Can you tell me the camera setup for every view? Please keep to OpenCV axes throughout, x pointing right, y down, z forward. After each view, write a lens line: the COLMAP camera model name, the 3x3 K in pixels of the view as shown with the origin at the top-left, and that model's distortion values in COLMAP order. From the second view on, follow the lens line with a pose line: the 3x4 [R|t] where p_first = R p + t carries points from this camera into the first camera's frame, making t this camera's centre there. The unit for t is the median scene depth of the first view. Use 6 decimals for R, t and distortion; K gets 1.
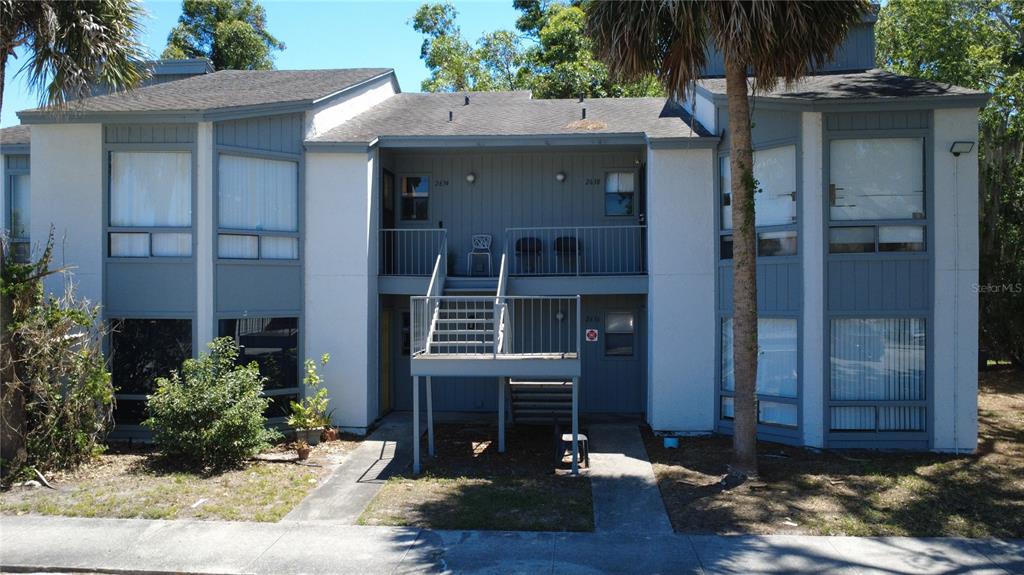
lens RADIAL K [[764.6, 0, 514.8], [0, 764.6, 289.4], [0, 0, 1]] dist [0.003473, -0.000077]
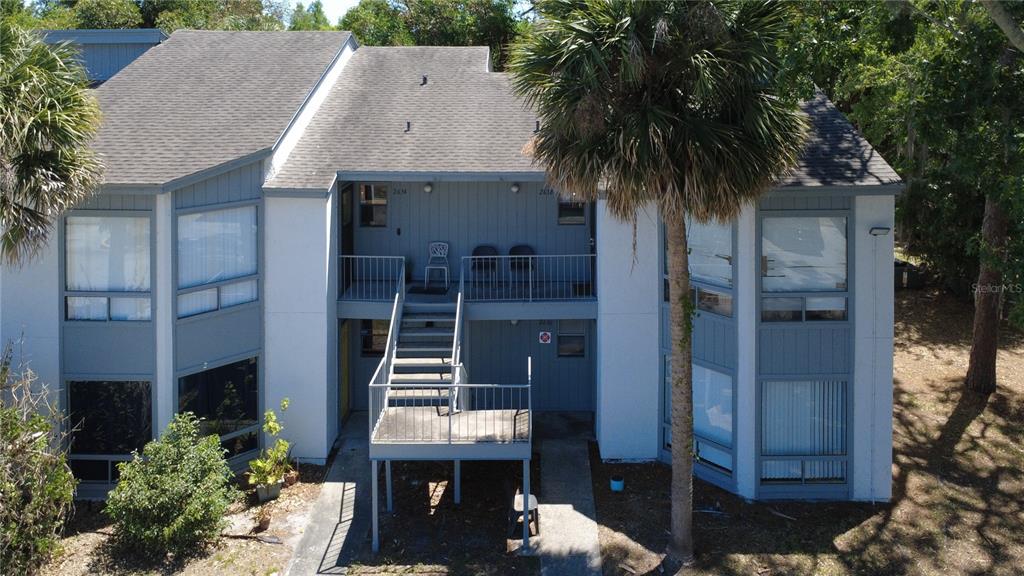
lens RADIAL K [[766.5, 0, 533.4], [0, 766.5, 86.3], [0, 0, 1]] dist [-0.000548, -0.000776]
pose [[0.997389, -0.001314, 0.072205, 0.011537], [-0.000087, 0.999812, 0.019389, -0.371564], [-0.072217, -0.019344, 0.997201, -0.045595]]
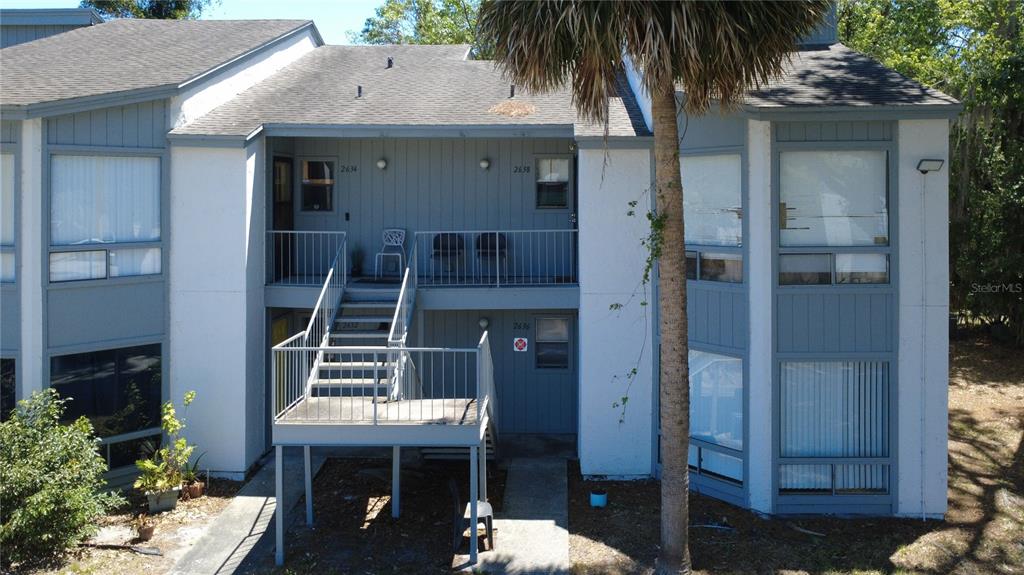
lens RADIAL K [[761.8, 0, 542.3], [0, 761.8, 193.6], [0, 0, 1]] dist [0.002390, -0.001737]
pose [[0.998416, 0.002530, 0.056209, 0.092702], [-0.002501, 0.999997, -0.000590, -0.137330], [-0.056210, 0.000448, 0.998419, 0.156079]]
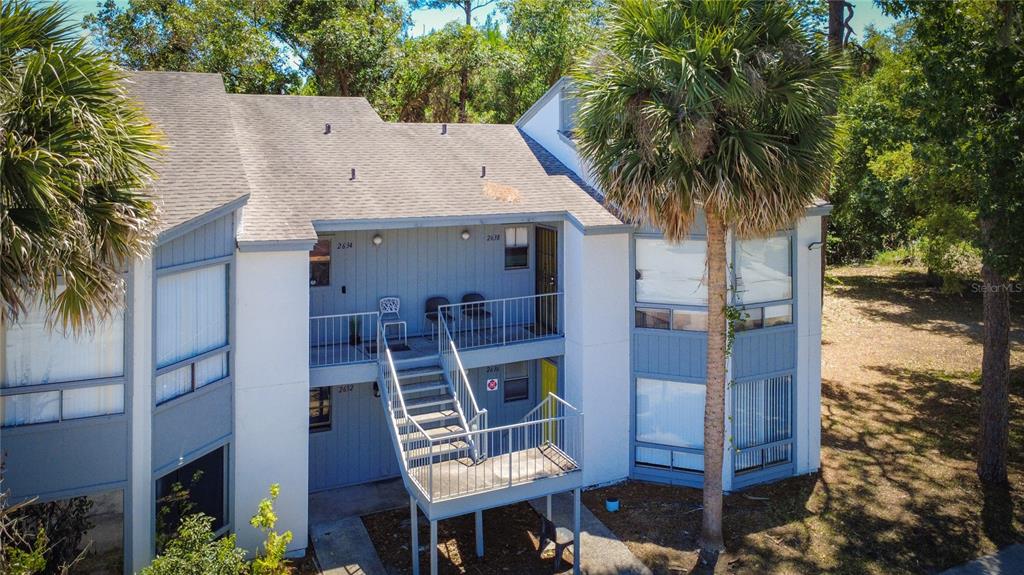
lens RADIAL K [[759.5, 0, 535.1], [0, 759.5, 158.6], [0, 0, 1]] dist [-0.000656, -0.005706]
pose [[0.868573, -0.006785, 0.495516, -0.437469], [0.002225, 0.999950, 0.009791, -0.314638], [-0.495557, -0.007402, 0.868544, 0.094532]]
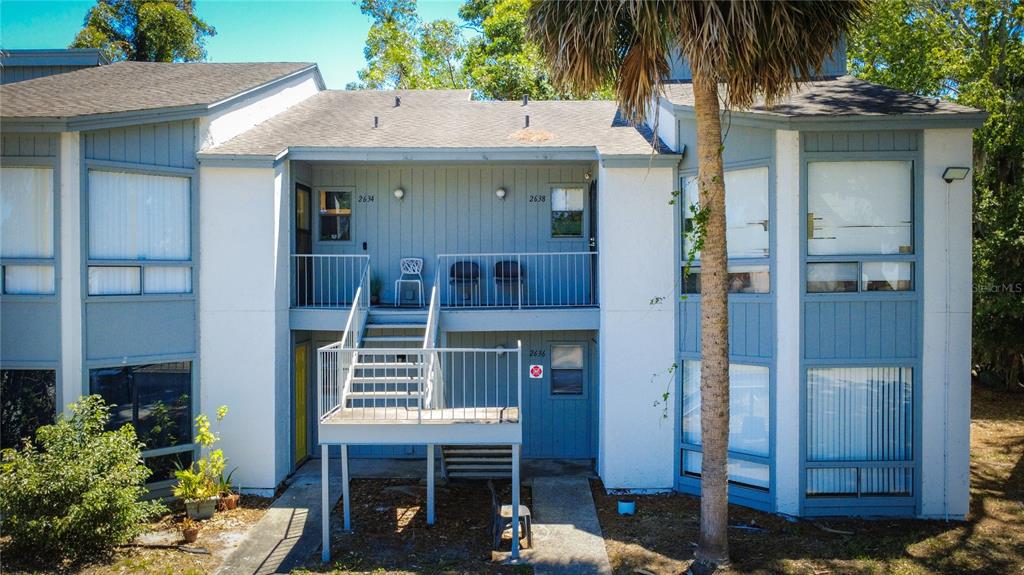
lens RADIAL K [[762.4, 0, 511.1], [0, 762.4, 286.8], [0, 0, 1]] dist [0.000014, 0.001582]
pose [[0.997983, -0.001858, 0.063453, 0.018566], [0.000992, 0.999906, 0.013680, -0.061782], [-0.063472, -0.013590, 0.997891, 0.144605]]
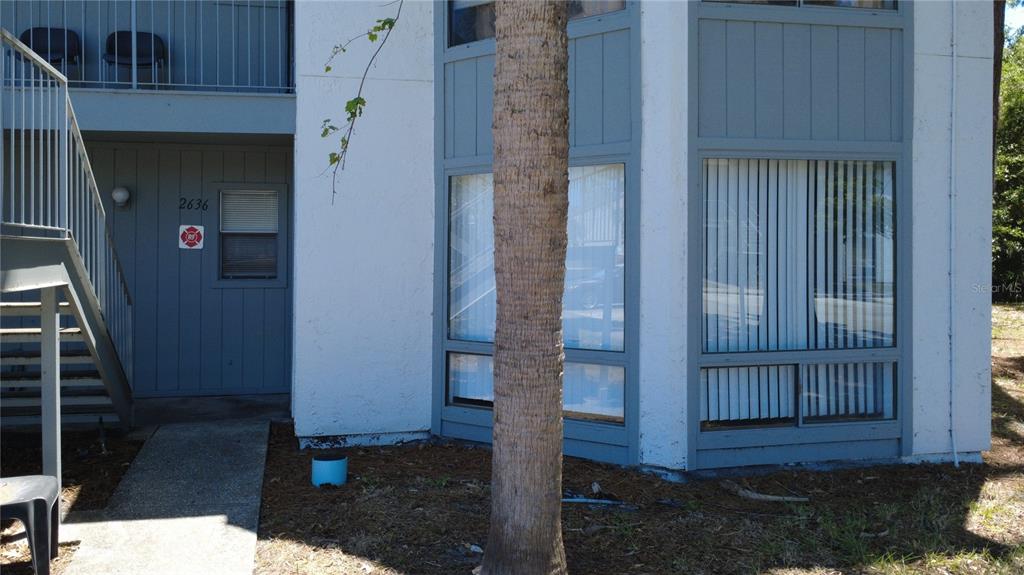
lens RADIAL K [[778.6, 0, 439.7], [0, 778.6, 241.3], [0, 0, 1]] dist [0.002232, 0.001246]
pose [[0.965212, 0.008799, 0.261319, 0.151227], [-0.004942, 0.999869, -0.015413, 0.085056], [-0.261420, 0.013585, 0.965130, 0.583501]]
